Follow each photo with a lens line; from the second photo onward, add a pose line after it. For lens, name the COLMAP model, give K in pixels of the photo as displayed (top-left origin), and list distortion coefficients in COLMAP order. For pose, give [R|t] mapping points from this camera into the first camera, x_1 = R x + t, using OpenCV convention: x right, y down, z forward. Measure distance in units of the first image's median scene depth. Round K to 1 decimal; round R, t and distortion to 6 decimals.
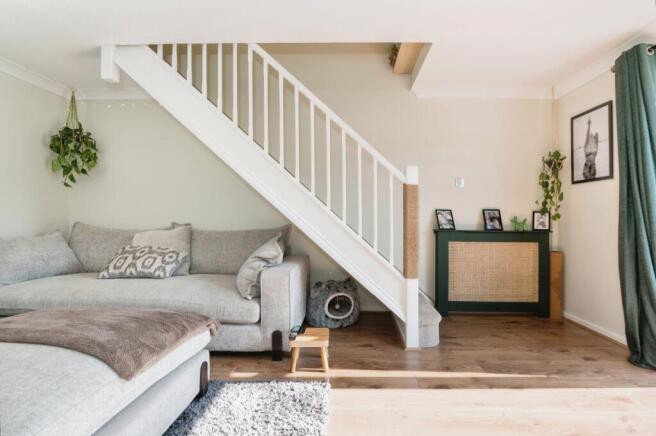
lens RADIAL K [[301.0, 0, 331.0], [0, 301.0, 217.0], [0, 0, 1]] dist [-0.015499, -0.000387]
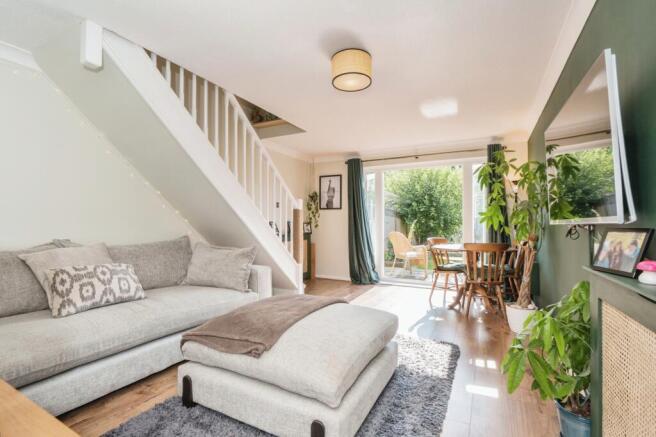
lens RADIAL K [[301.0, 0, 331.0], [0, 301.0, 217.5], [0, 0, 1]] dist [-0.015499, -0.000387]
pose [[0.433018, 0.012053, 0.901305, -1.124956], [-0.003686, 0.999926, -0.011602, -0.037483], [-0.901378, 0.001702, 0.433030, 0.068309]]
